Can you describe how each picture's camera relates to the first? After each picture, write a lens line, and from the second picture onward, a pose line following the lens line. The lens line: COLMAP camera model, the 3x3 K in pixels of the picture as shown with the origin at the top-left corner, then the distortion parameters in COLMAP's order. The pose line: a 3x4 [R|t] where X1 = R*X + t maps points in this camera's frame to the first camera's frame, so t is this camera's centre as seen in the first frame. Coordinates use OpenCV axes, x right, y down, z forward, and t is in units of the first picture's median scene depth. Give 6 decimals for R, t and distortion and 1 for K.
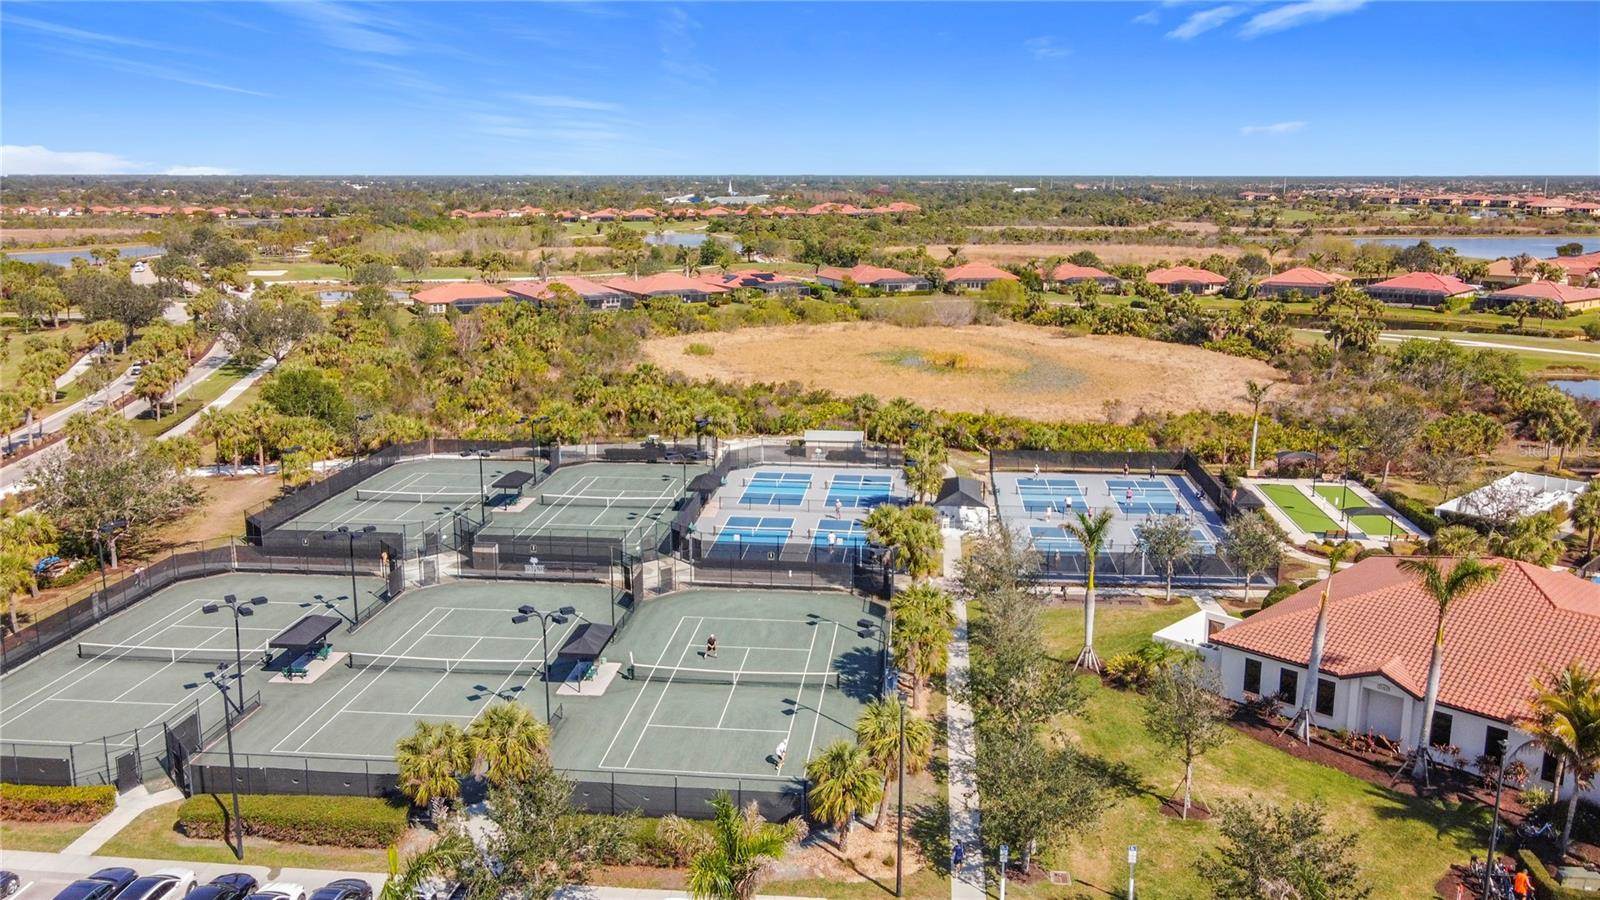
lens RADIAL K [[1289.0, 0, 800.0], [0, 1289.0, 450.0], [0, 0, 1]] dist [-0.001646, 0.022238]
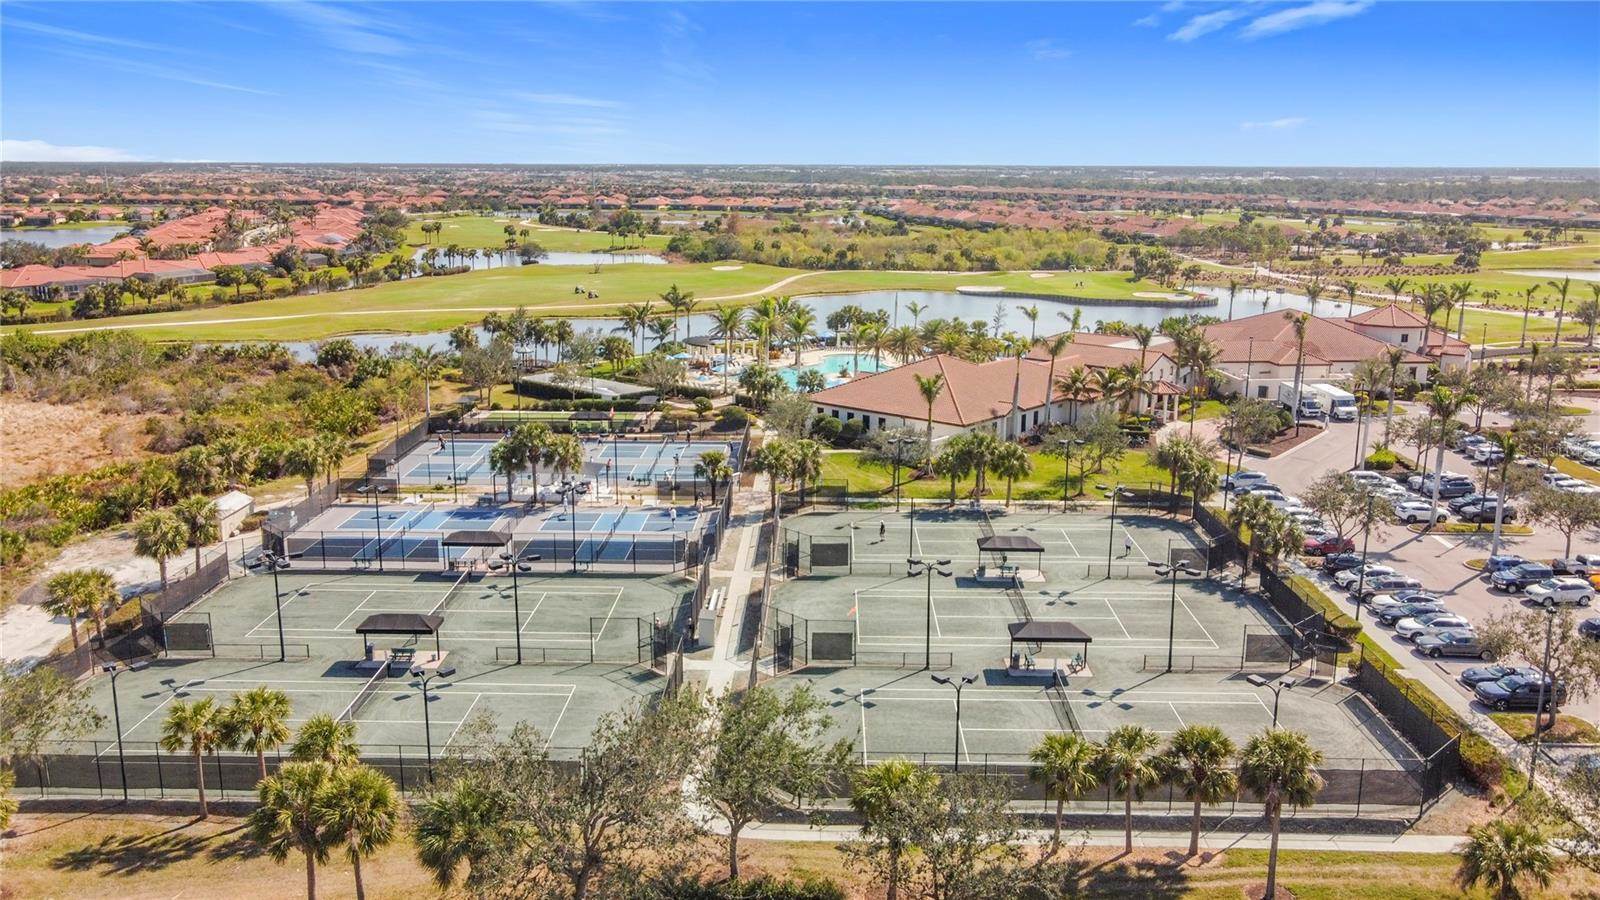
lens RADIAL K [[1277.1, 0, 799.4], [0, 1277.1, 450.1], [0, 0, 1]] dist [-0.013355, 0.047621]
pose [[-0.080557, -0.222455, 0.971609, -0.755130], [0.205140, 0.950209, 0.234563, -0.153861], [-0.975412, 0.218212, -0.030912, 0.693682]]
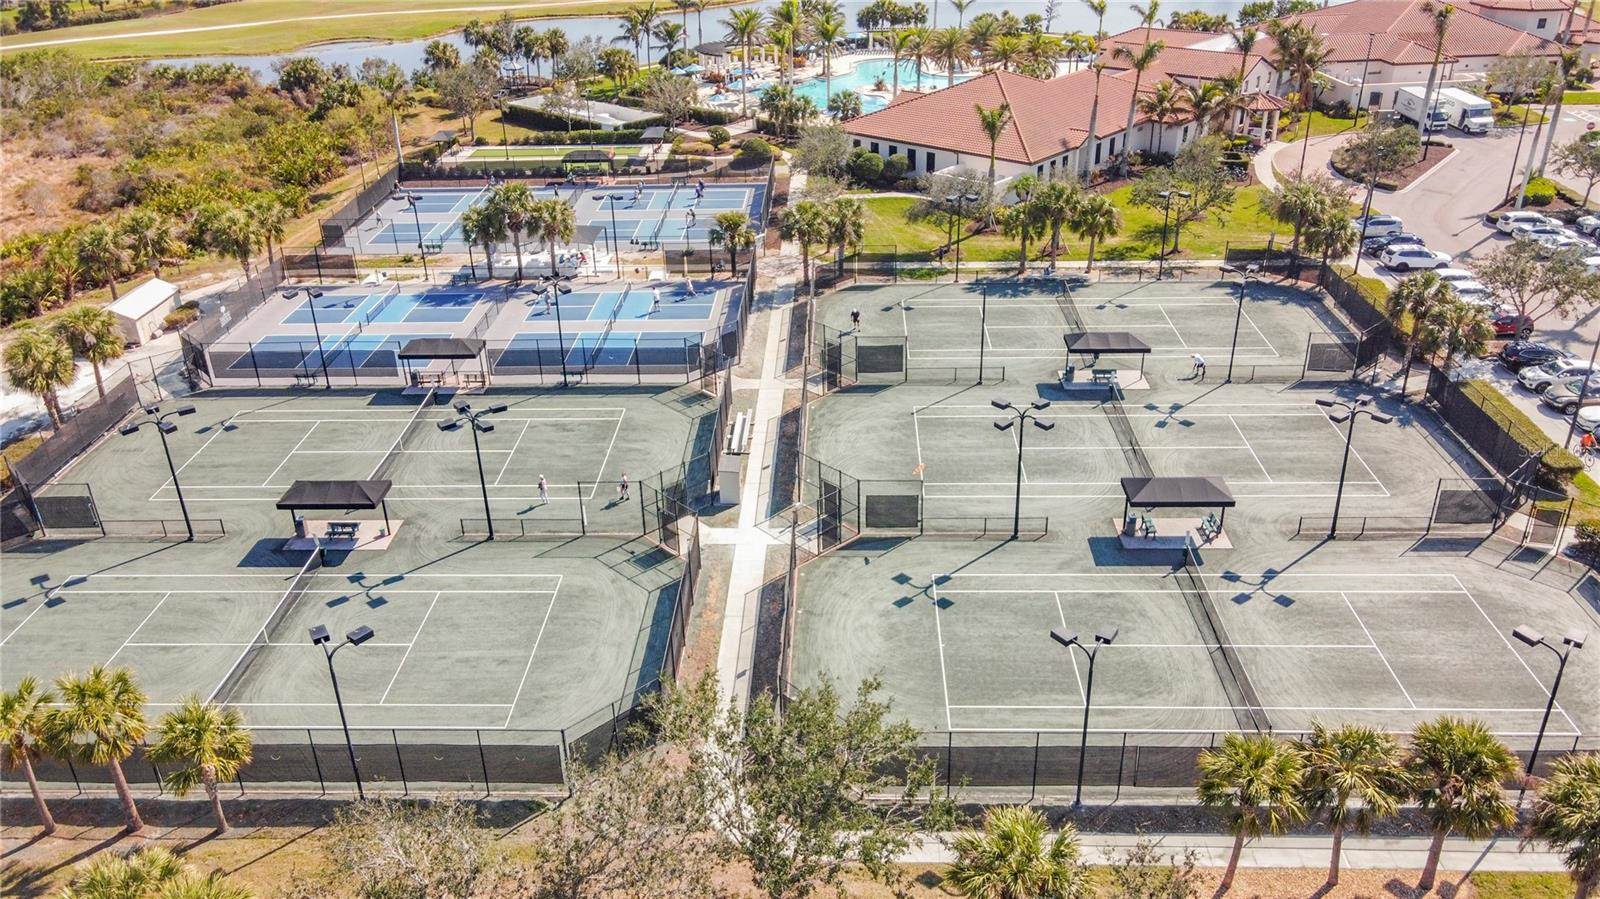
lens RADIAL K [[1229.7, 0, 801.5], [0, 1229.7, 442.1], [0, 0, 1]] dist [0.011184, 0.012737]
pose [[-0.070787, -0.451459, 0.889480, -0.584031], [0.231325, 0.859977, 0.454894, -0.154957], [-0.970298, 0.237960, 0.043559, 0.686891]]
